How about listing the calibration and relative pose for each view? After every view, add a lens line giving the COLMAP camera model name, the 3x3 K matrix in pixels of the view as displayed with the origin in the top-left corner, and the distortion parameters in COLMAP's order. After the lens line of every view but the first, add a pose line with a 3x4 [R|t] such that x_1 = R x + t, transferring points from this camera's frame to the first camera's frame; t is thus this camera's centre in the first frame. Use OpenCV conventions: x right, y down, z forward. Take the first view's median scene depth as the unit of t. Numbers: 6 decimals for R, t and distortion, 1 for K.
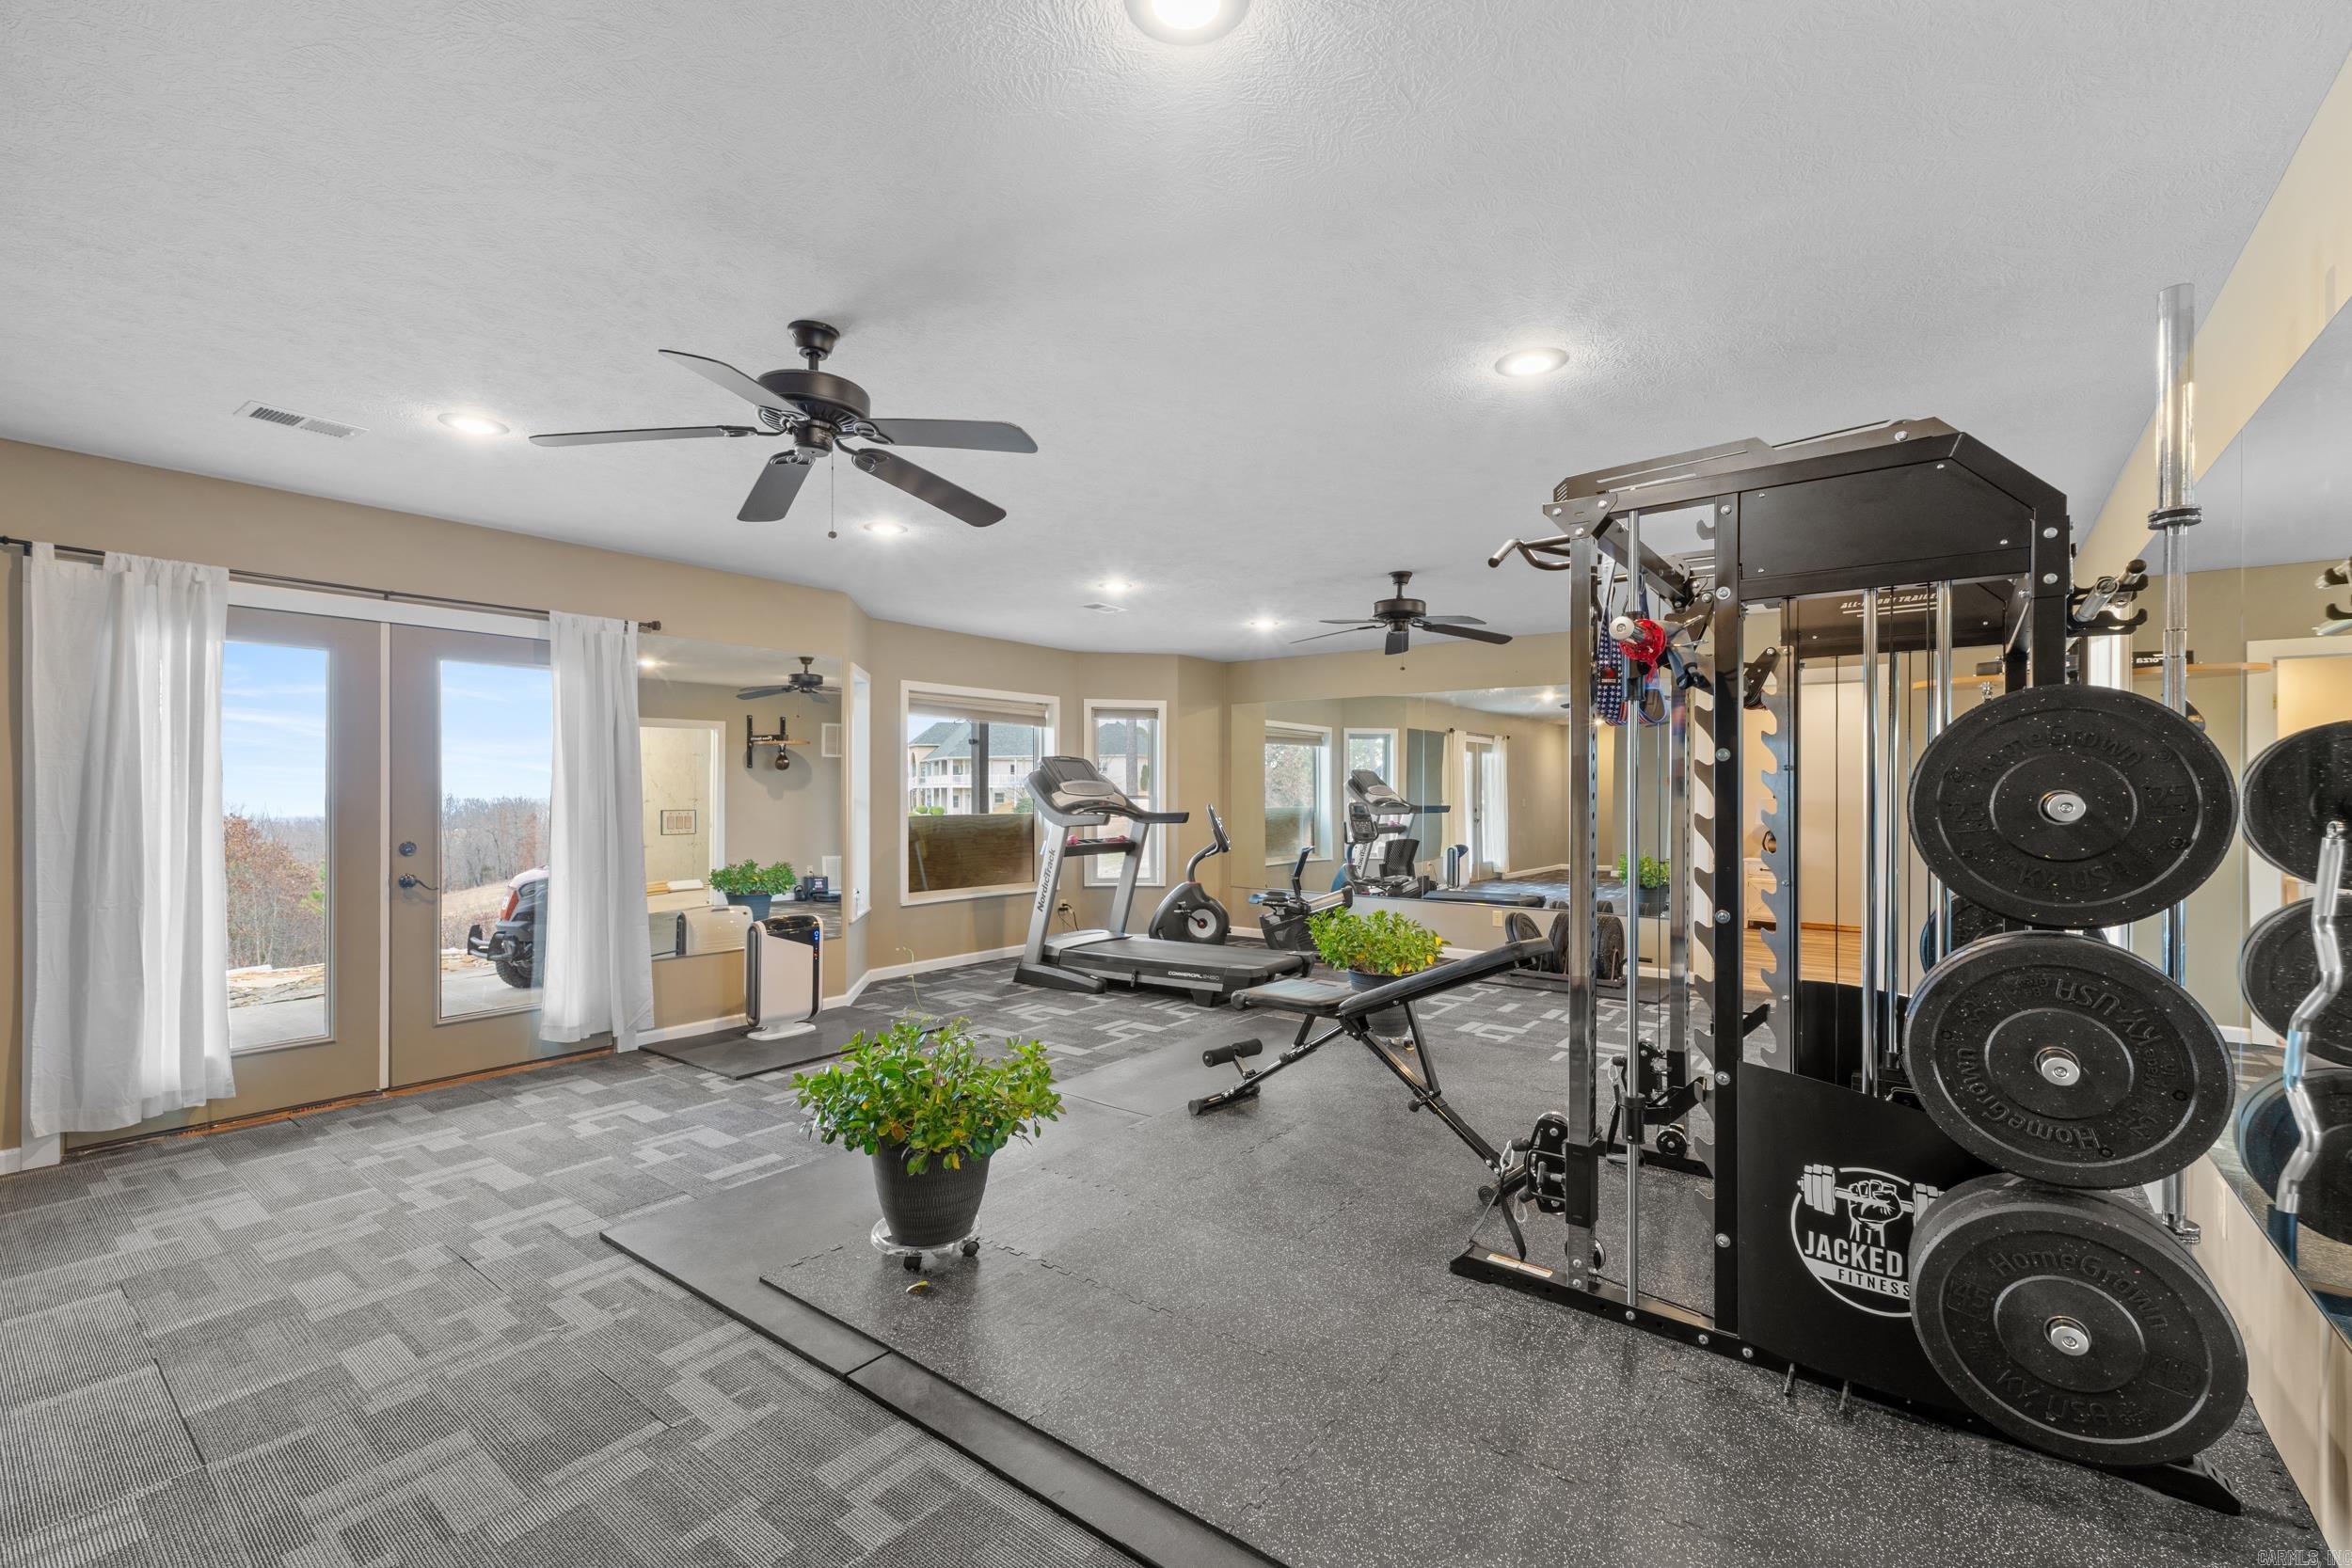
lens RADIAL K [[1002.8, 0, 1174.3], [0, 1002.8, 787.7], [0, 0, 1]] dist [0.002199, 0.001626]
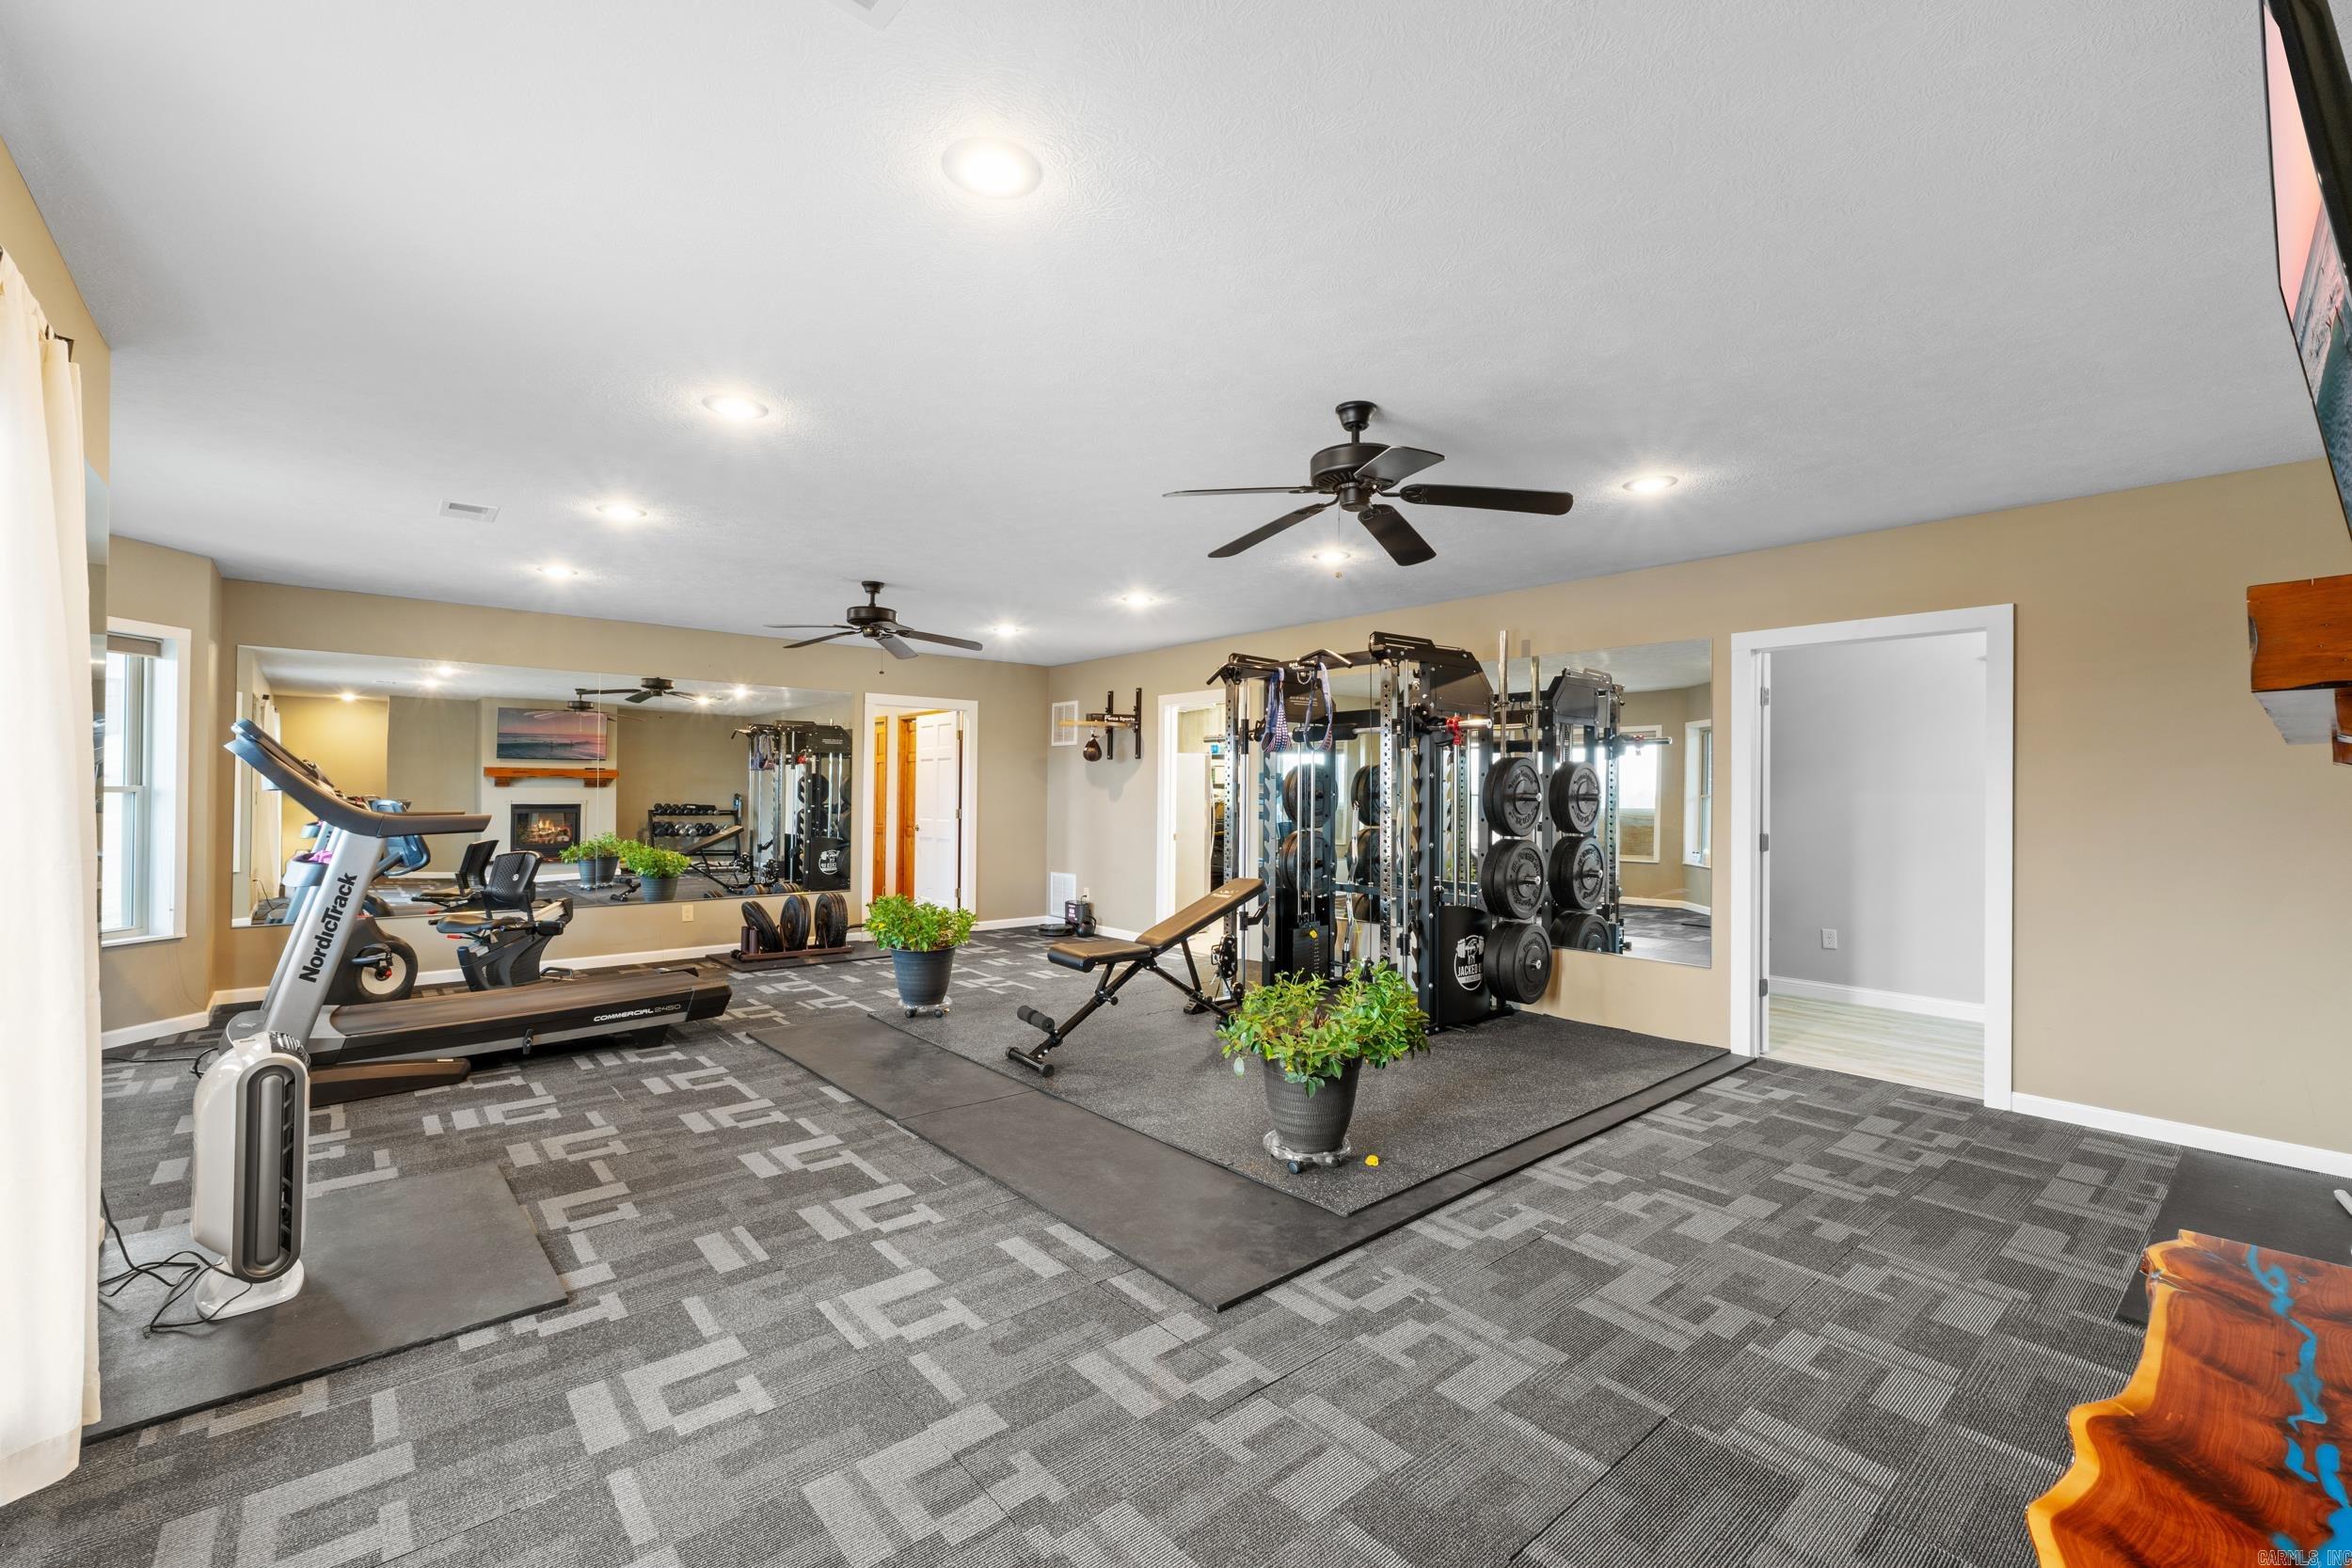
lens RADIAL K [[1002.8, 0, 1170.9], [0, 1002.8, 785.4], [0, 0, 1]] dist [0.002199, 0.001626]
pose [[0.200398, 0.005292, 0.979700, -1.107876], [-0.010700, 0.999938, -0.003213, 0.003763], [-0.979656, -0.009839, 0.200443, 0.683948]]
